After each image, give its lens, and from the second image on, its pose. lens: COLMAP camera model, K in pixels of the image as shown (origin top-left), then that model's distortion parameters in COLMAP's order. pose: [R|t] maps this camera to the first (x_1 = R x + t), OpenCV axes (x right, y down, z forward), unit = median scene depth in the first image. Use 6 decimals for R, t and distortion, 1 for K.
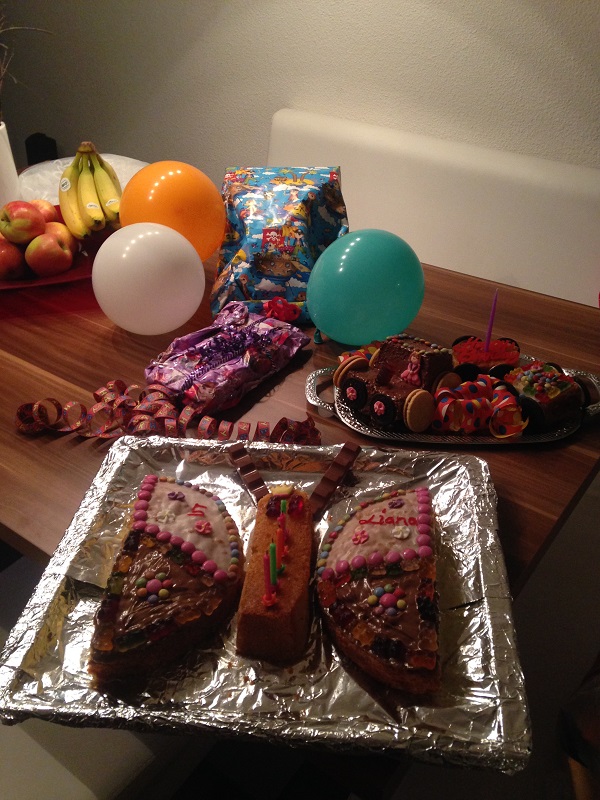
lens RADIAL K [[778.4, 0, 300.0], [0, 778.4, 400.0], [0, 0, 1]] dist [0.100953, -0.005294]
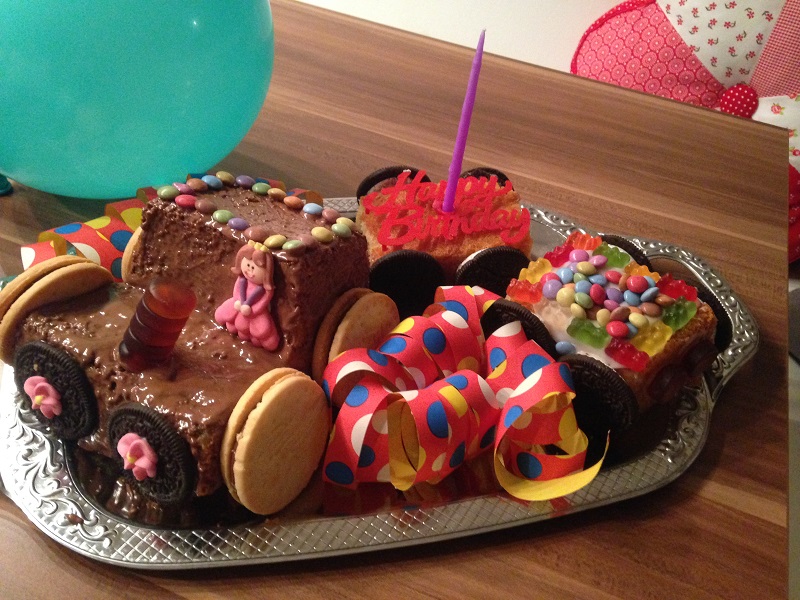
lens RADIAL K [[778.4, 0, 398.4], [0, 778.4, 341.3], [0, 0, 1]] dist [0.100953, -0.005294]
pose [[0.961664, -0.096655, 0.256633, 0.120021], [0.046071, 0.979470, 0.196256, -0.081117], [-0.270334, -0.176909, 0.946374, 0.686476]]
